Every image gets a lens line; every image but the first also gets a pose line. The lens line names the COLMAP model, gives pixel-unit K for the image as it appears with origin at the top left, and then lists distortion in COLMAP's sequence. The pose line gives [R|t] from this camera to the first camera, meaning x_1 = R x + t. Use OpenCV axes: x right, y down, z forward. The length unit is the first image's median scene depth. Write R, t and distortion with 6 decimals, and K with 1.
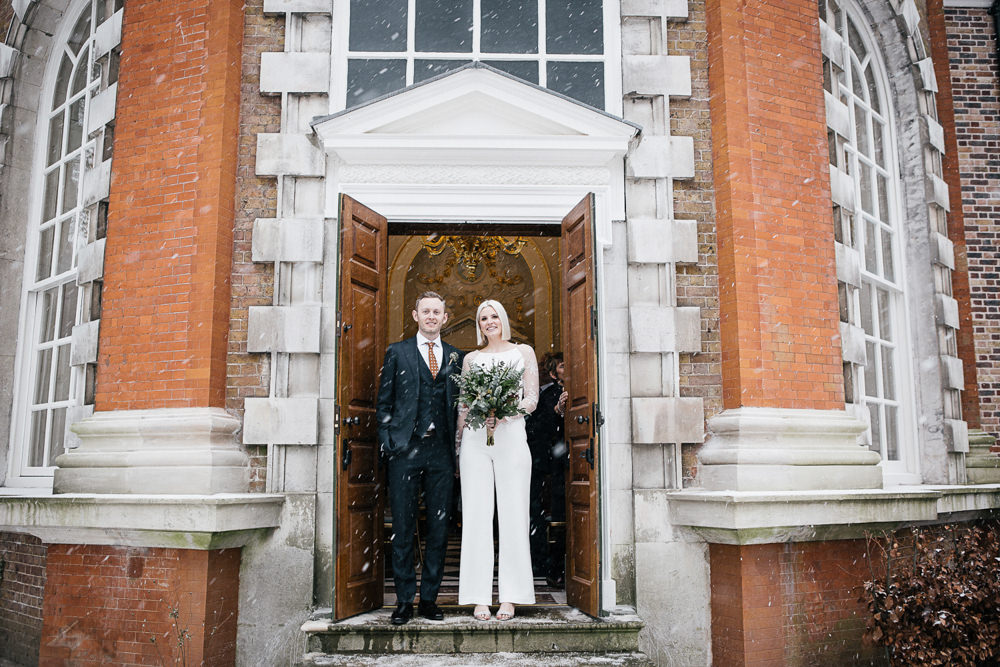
lens RADIAL K [[900.3, 0, 495.1], [0, 900.3, 328.3], [0, 0, 1]] dist [-0.065901, 0.076044]
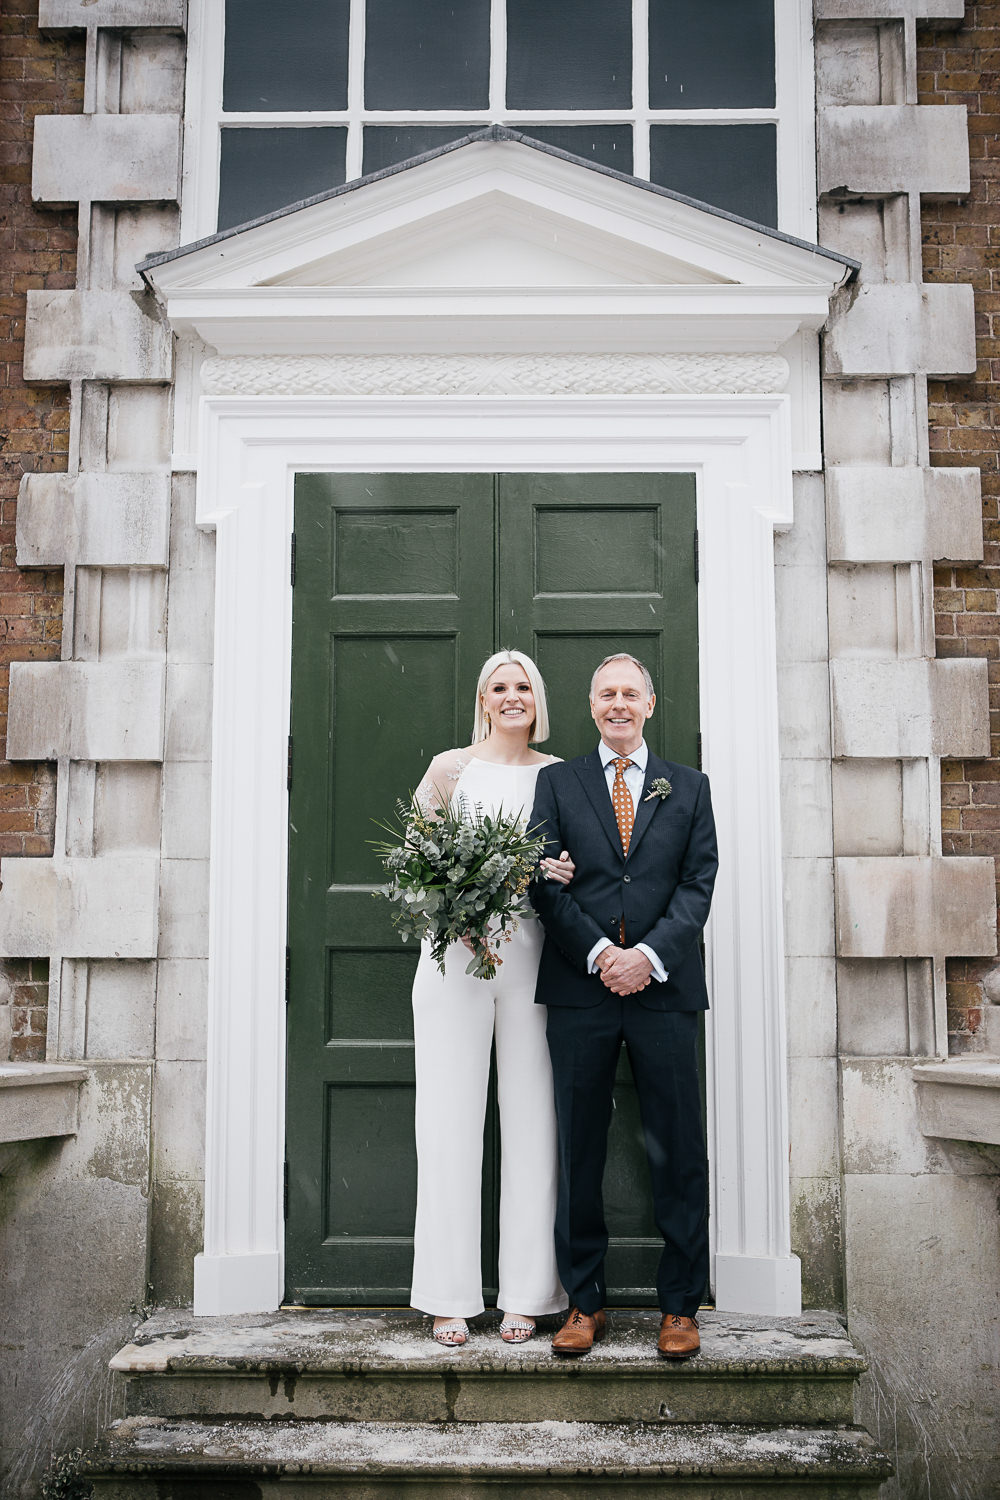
lens RADIAL K [[1695.9, 0, 488.2], [0, 1695.9, 745.6], [0, 0, 1]] dist [-0.010385, 0.000000]
pose [[0.998739, -0.002647, -0.050126, 0.017720], [0.003881, 0.999692, 0.024530, -0.001642], [0.050045, -0.024694, 0.998442, 0.125086]]
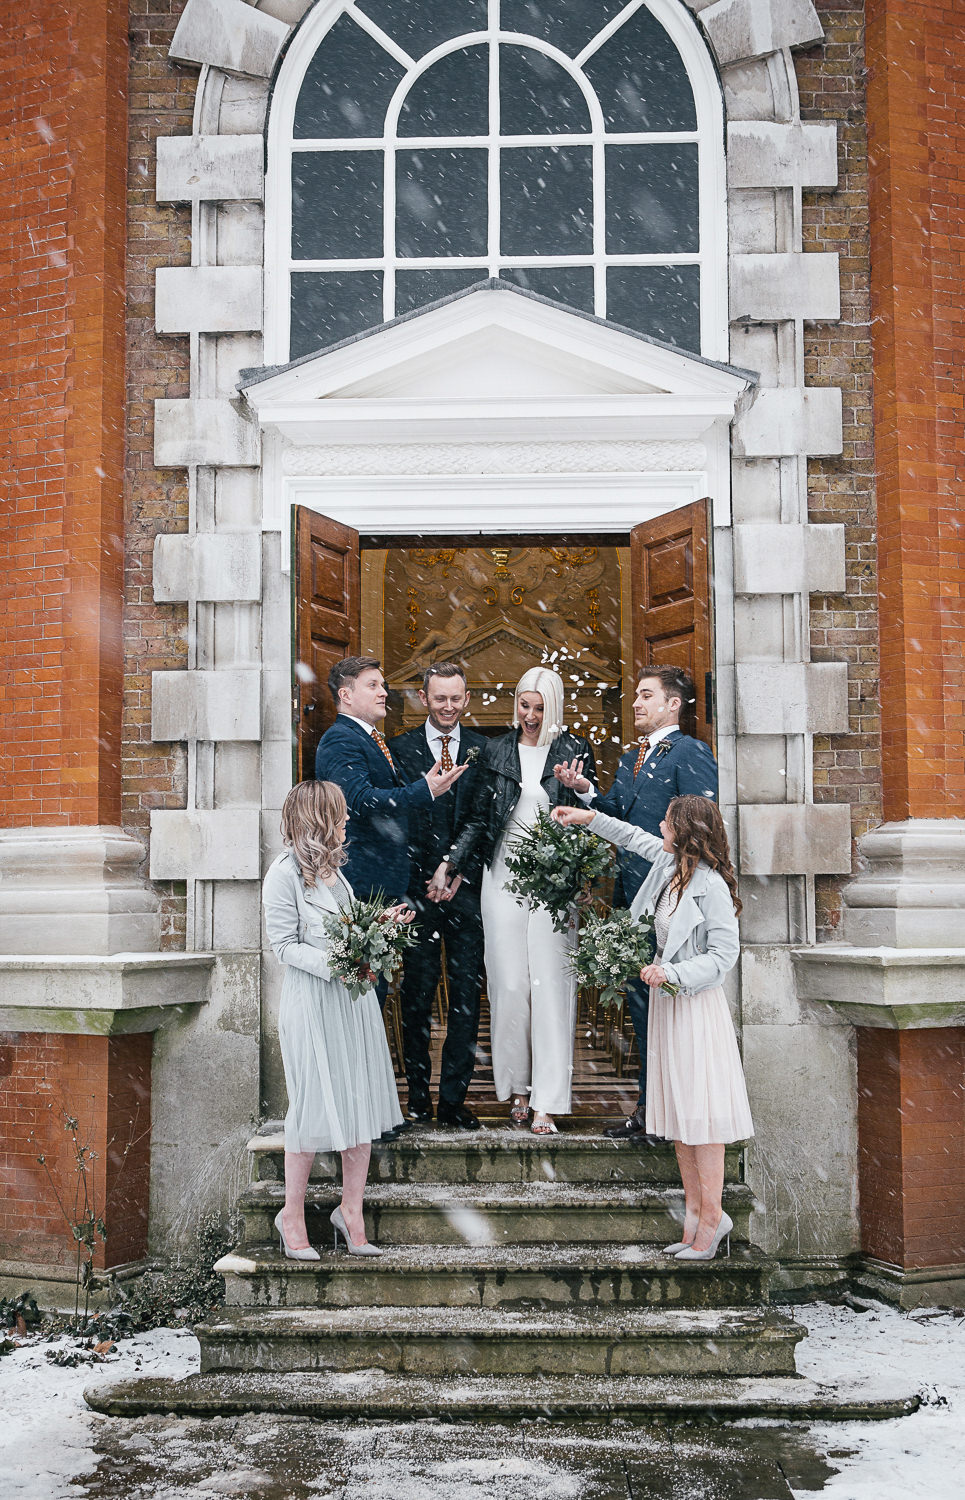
lens RADIAL K [[1827.2, 0, 441.7], [0, 1827.2, 761.0], [0, 0, 1]] dist [-0.026194, 0.000000]
pose [[0.997473, -0.008597, -0.070529, 0.030595], [0.014788, 0.996034, 0.087738, -0.071146], [0.069495, -0.088559, 0.993644, -0.313603]]
